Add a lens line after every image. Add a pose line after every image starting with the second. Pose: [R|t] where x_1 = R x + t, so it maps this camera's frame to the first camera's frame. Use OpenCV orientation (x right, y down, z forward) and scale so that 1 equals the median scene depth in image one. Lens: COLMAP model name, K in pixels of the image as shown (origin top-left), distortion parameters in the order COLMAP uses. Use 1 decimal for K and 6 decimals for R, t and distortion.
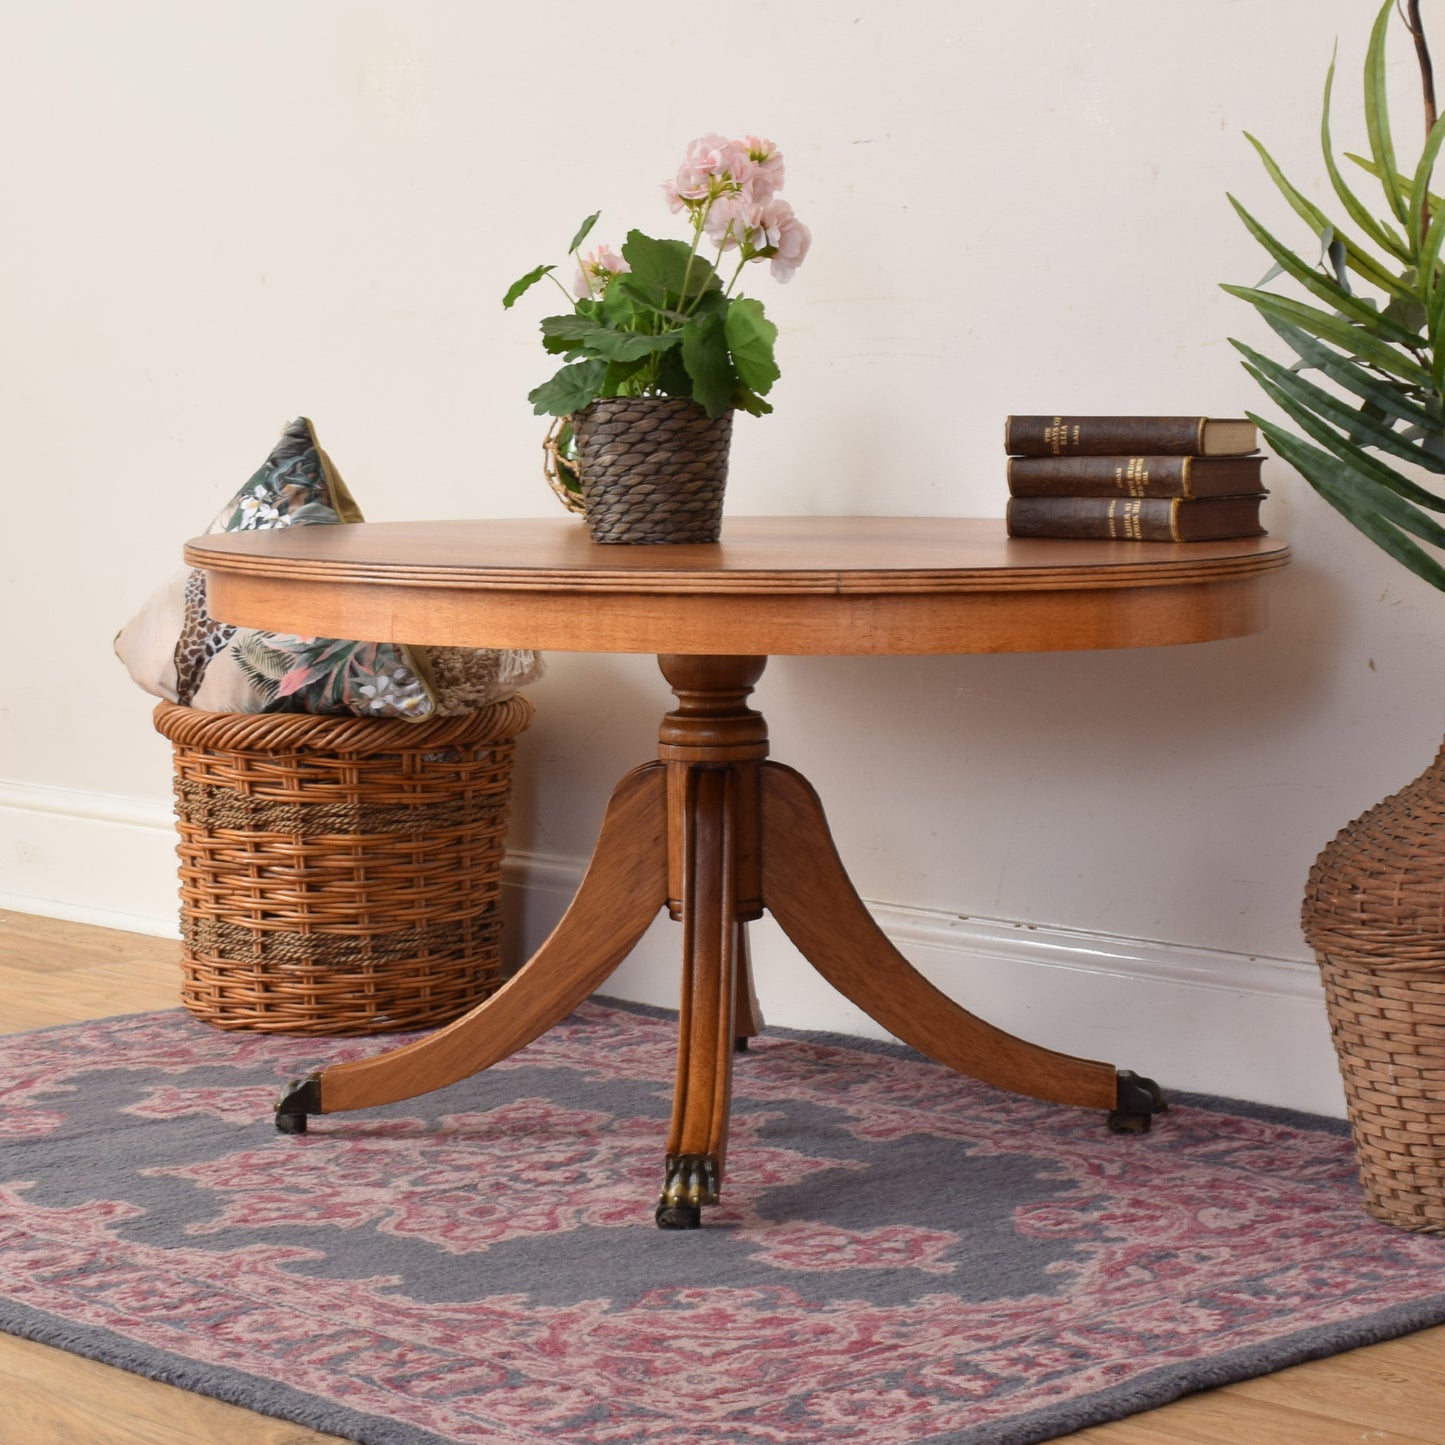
lens RADIAL K [[3855.0, 0, 719.2], [0, 3855.0, 728.3], [0, 0, 1]] dist [-0.047997, 0.000000]
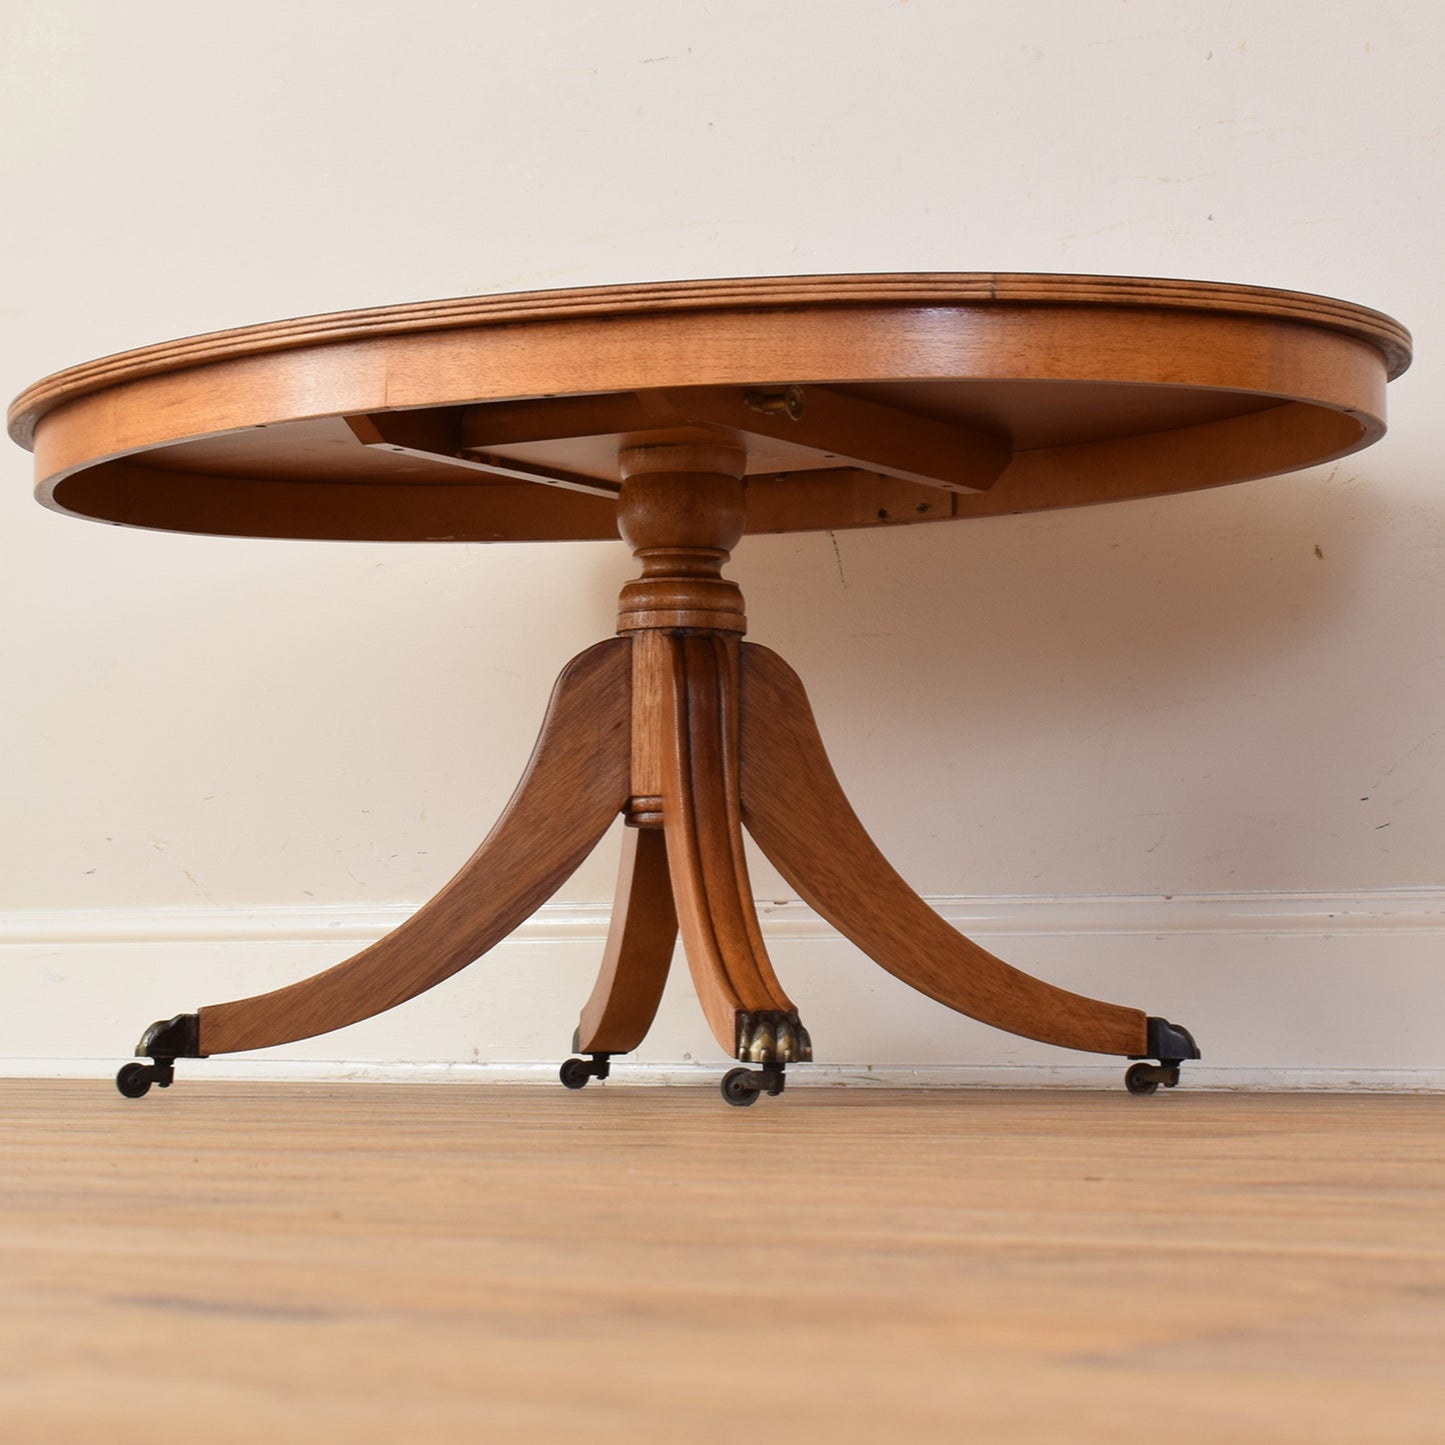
lens RADIAL K [[3855.0, 0, 750.2], [0, 3855.0, 665.7], [0, 0, 1]] dist [-0.047997, 0.000000]
pose [[0.971512, 0.039825, 0.233619, -0.184378], [0.005667, 0.981593, -0.190899, 0.175833], [-0.236921, 0.186785, 0.953404, 0.188363]]
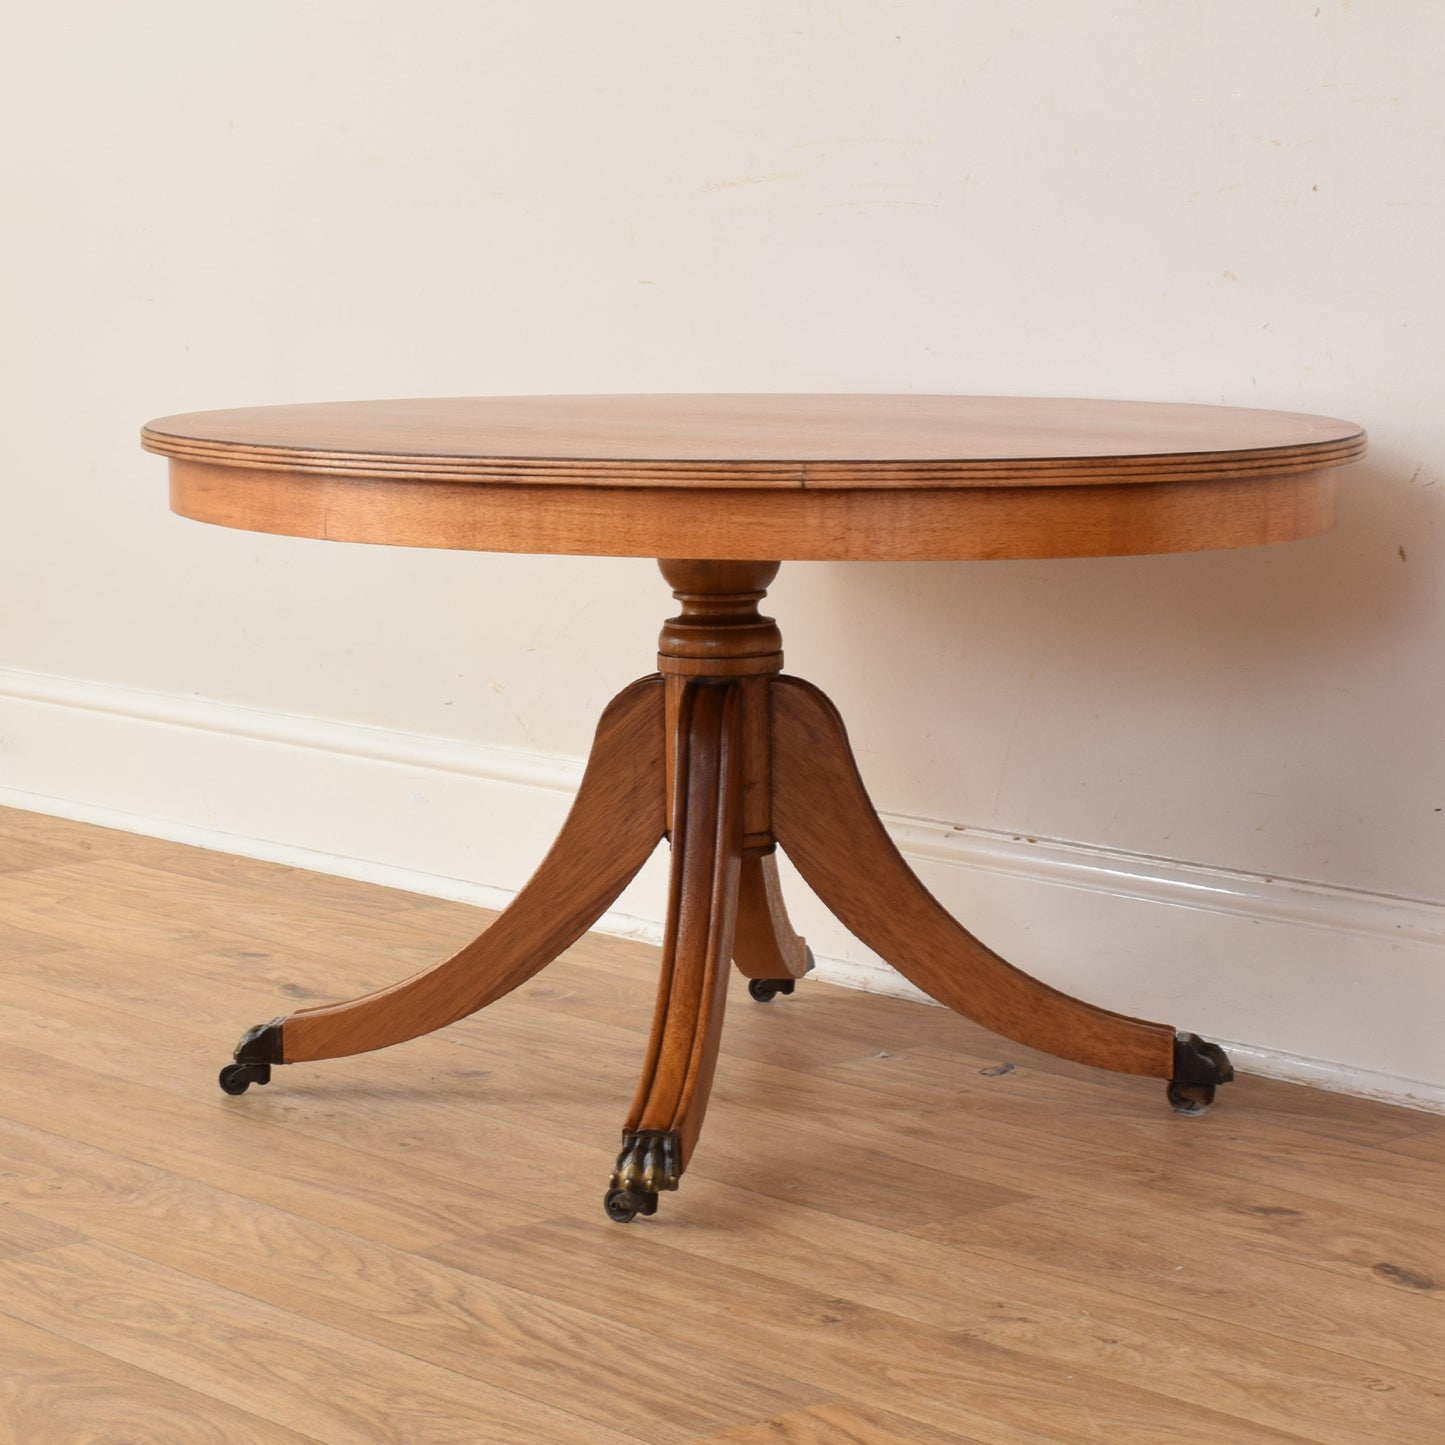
lens RADIAL K [[3855.0, 0, 681.4], [0, 3855.0, 848.2], [0, 0, 1]] dist [-0.047997, 0.000000]
pose [[0.995398, 0.014862, -0.094669, 0.073531], [-0.008706, 0.997840, 0.065116, -0.009186], [0.095433, -0.063992, 0.993377, 0.122675]]
